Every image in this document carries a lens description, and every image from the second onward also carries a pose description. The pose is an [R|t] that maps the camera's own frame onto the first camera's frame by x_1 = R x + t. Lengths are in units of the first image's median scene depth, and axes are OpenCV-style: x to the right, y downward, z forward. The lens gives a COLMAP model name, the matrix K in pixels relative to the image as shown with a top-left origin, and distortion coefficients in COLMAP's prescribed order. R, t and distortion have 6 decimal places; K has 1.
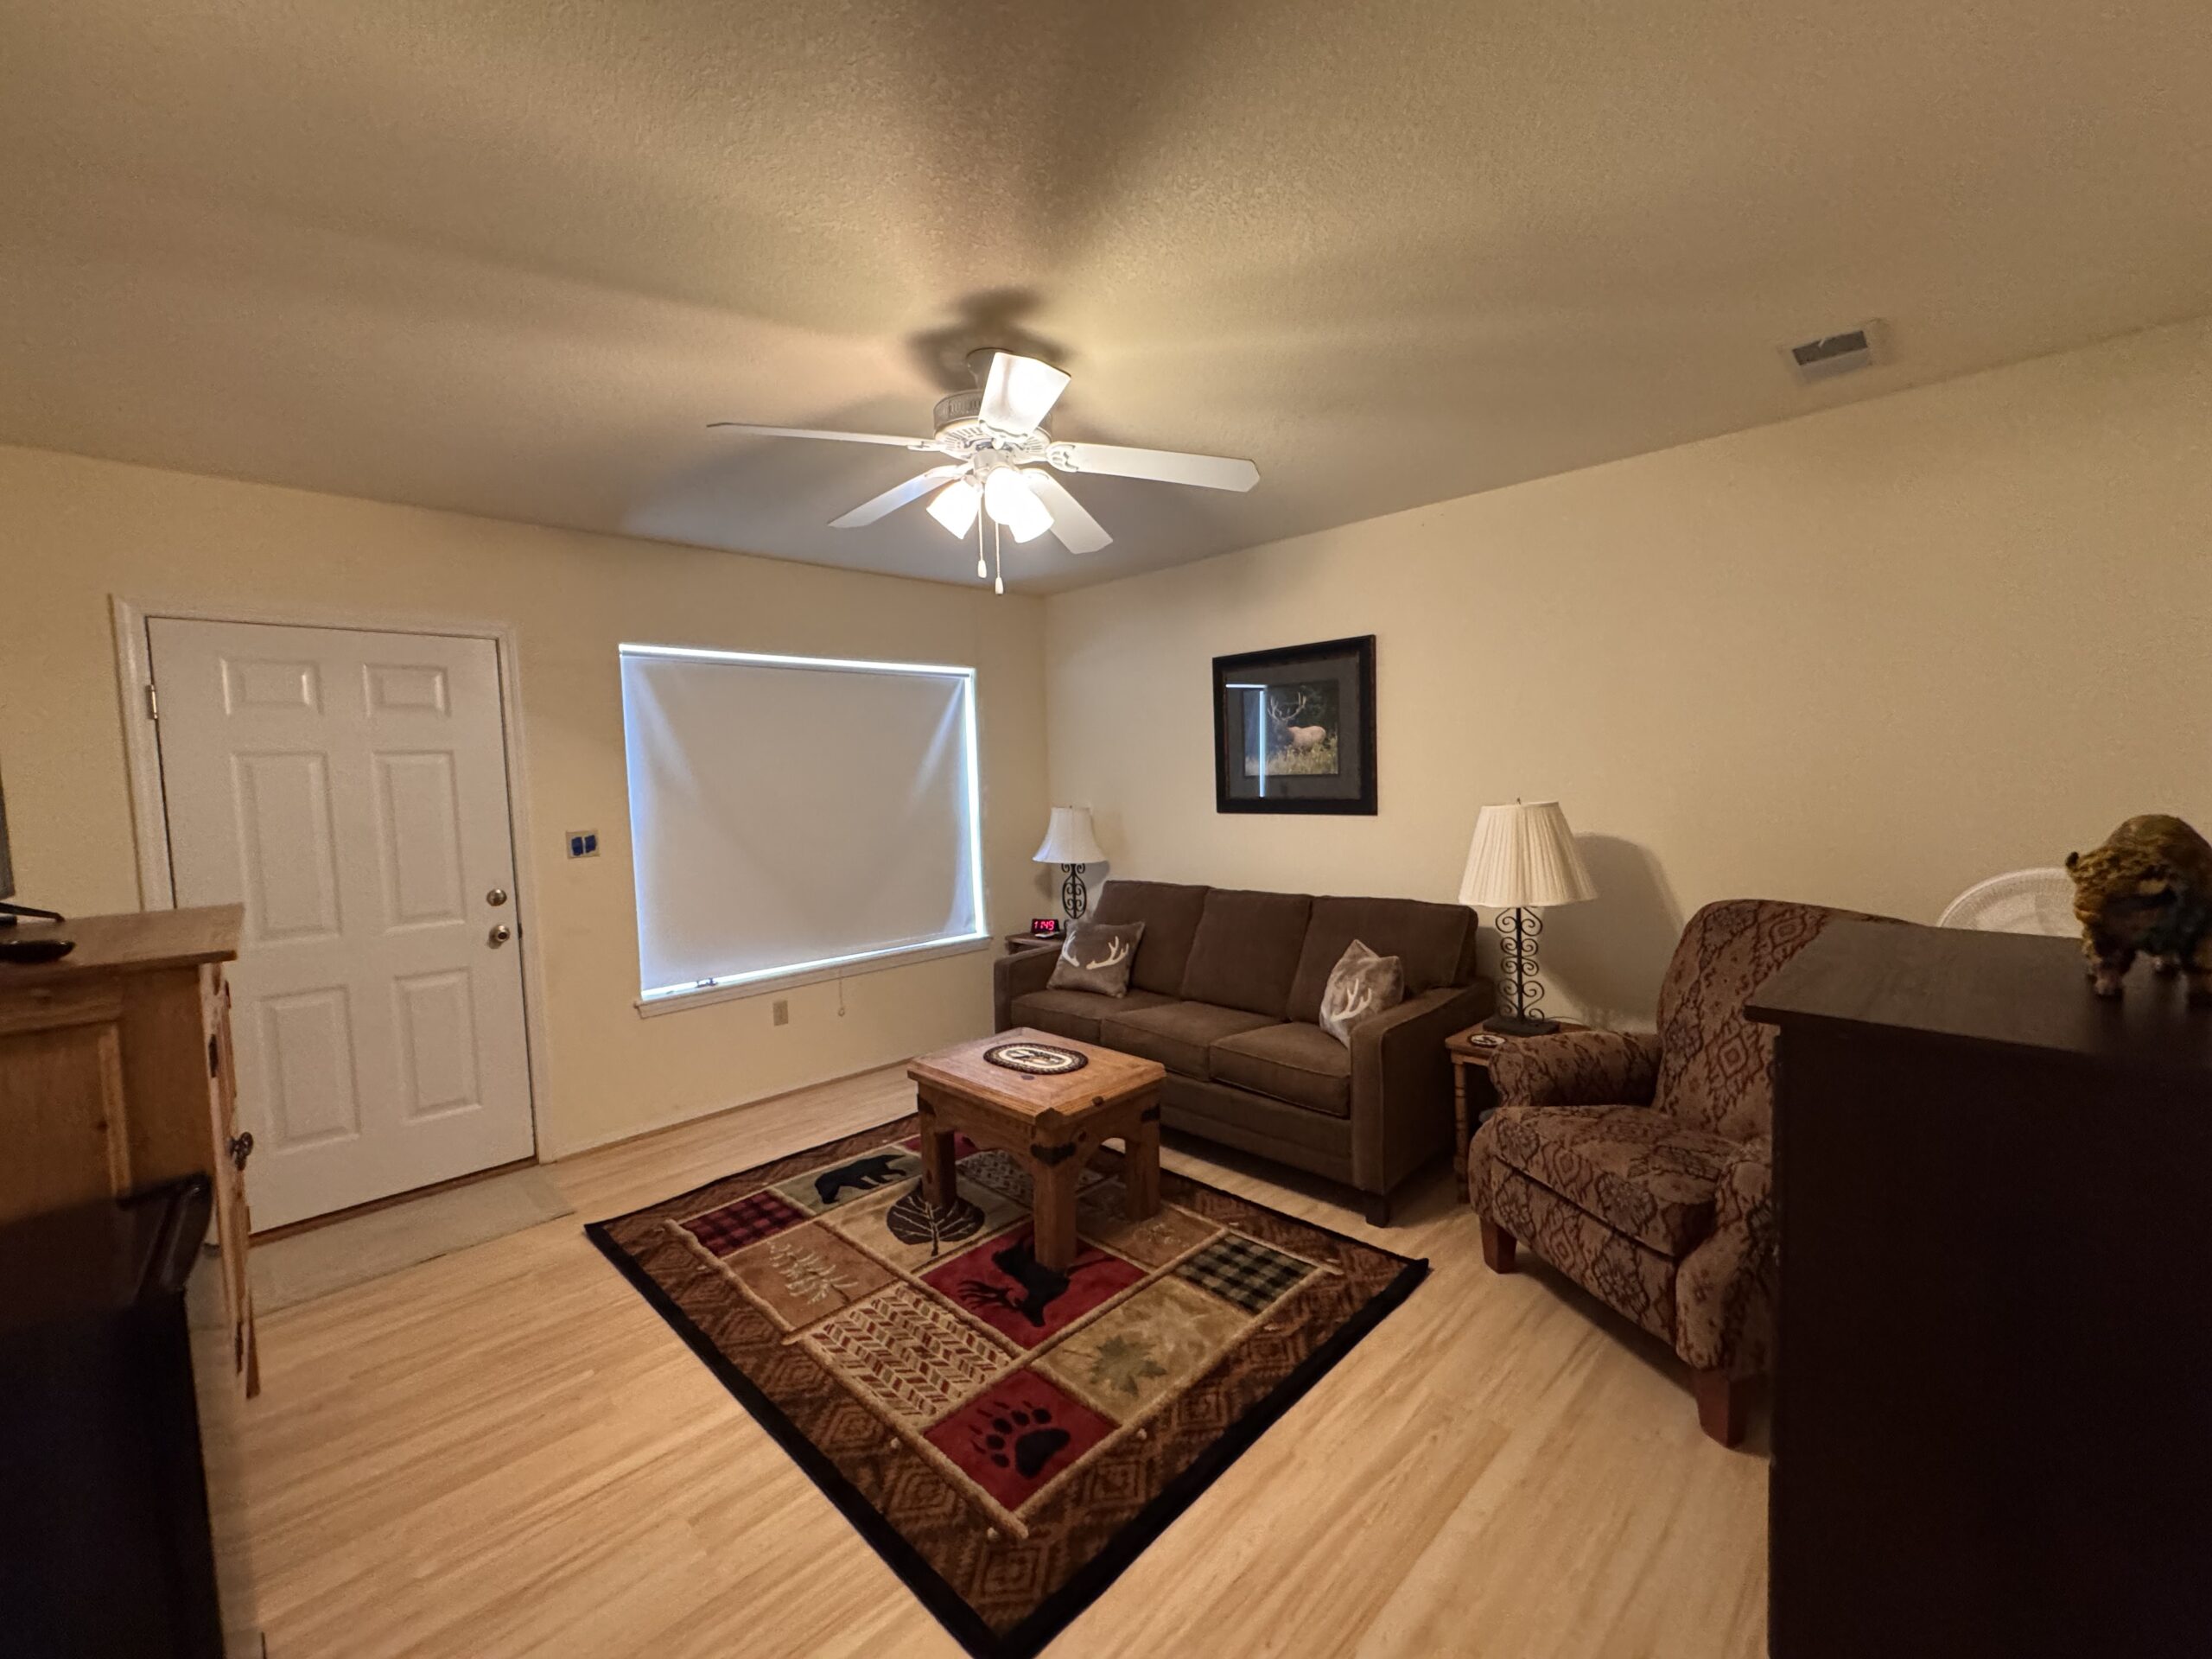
lens RADIAL K [[886.1, 0, 1098.1], [0, 886.1, 810.7], [0, 0, 1]] dist [0.013489, 0.002114]
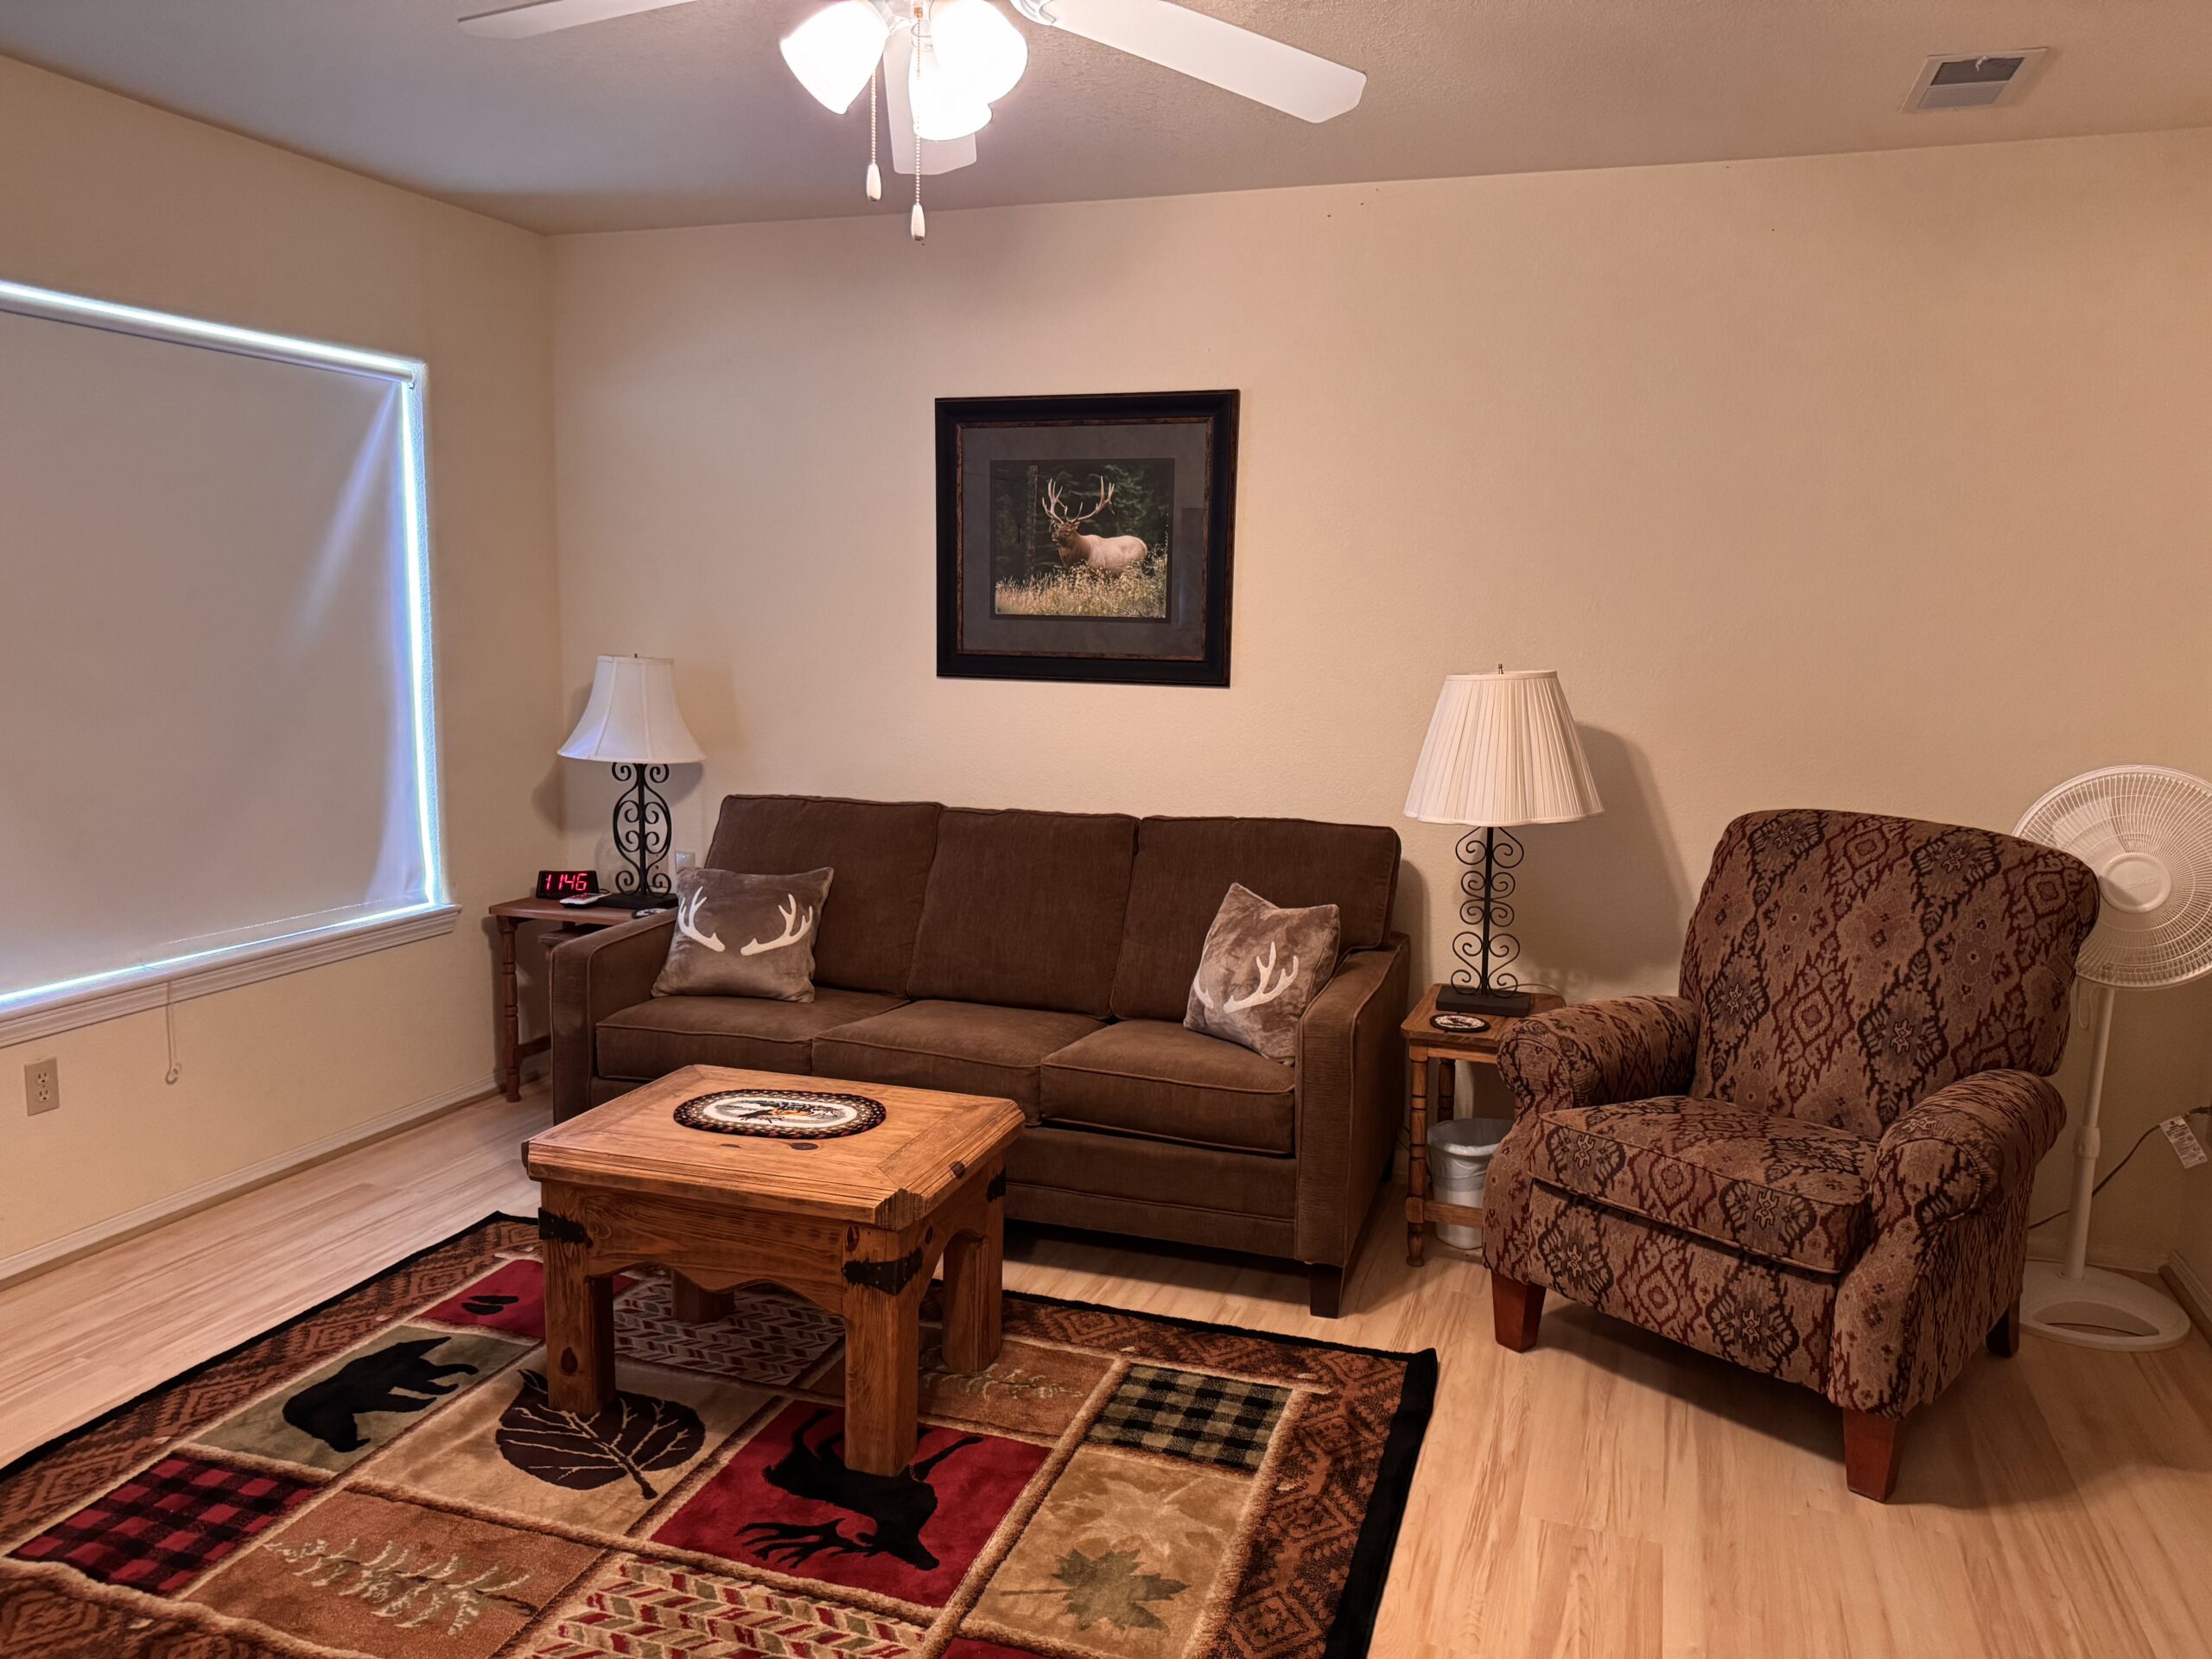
lens RADIAL K [[1559.8, 0, 1106.8], [0, 1559.8, 792.5], [0, 0, 1]] dist [0.071176, -0.060602]
pose [[0.896222, -0.000574, 0.443605, -0.353605], [-0.029717, 0.997675, 0.061328, 0.020246], [-0.442609, -0.068146, 0.894121, 0.074480]]
